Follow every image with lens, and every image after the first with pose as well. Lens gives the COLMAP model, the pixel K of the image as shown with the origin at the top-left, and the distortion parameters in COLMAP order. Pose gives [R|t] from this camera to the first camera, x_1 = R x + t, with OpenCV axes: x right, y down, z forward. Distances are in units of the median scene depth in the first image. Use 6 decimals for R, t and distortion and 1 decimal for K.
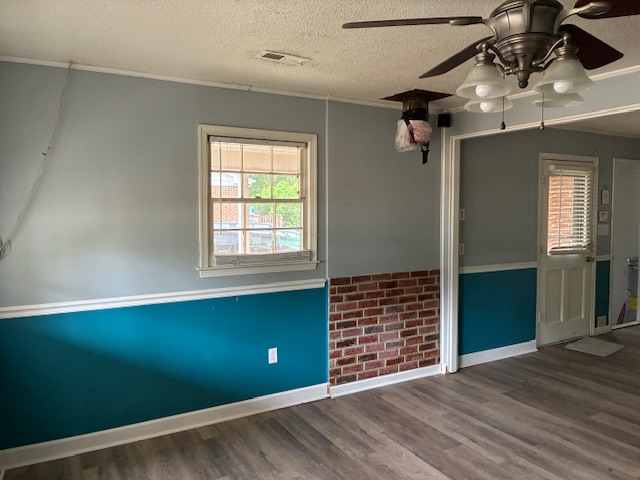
lens RADIAL K [[498.7, 0, 322.0], [0, 498.7, 237.8], [0, 0, 1]] dist [0.014184, -0.004587]
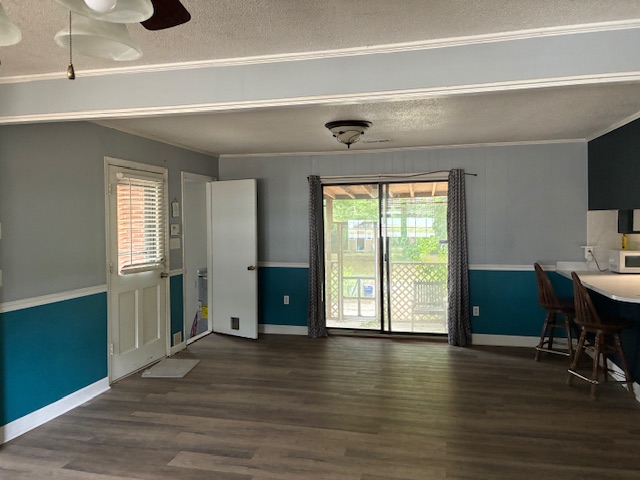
lens RADIAL K [[498.7, 0, 322.0], [0, 498.7, 237.8], [0, 0, 1]] dist [0.014184, -0.004587]
pose [[0.696738, -0.024734, 0.716899, 0.073487], [0.039910, 0.999194, -0.004314, -0.012358], [-0.716215, 0.031617, 0.697164, 0.133712]]
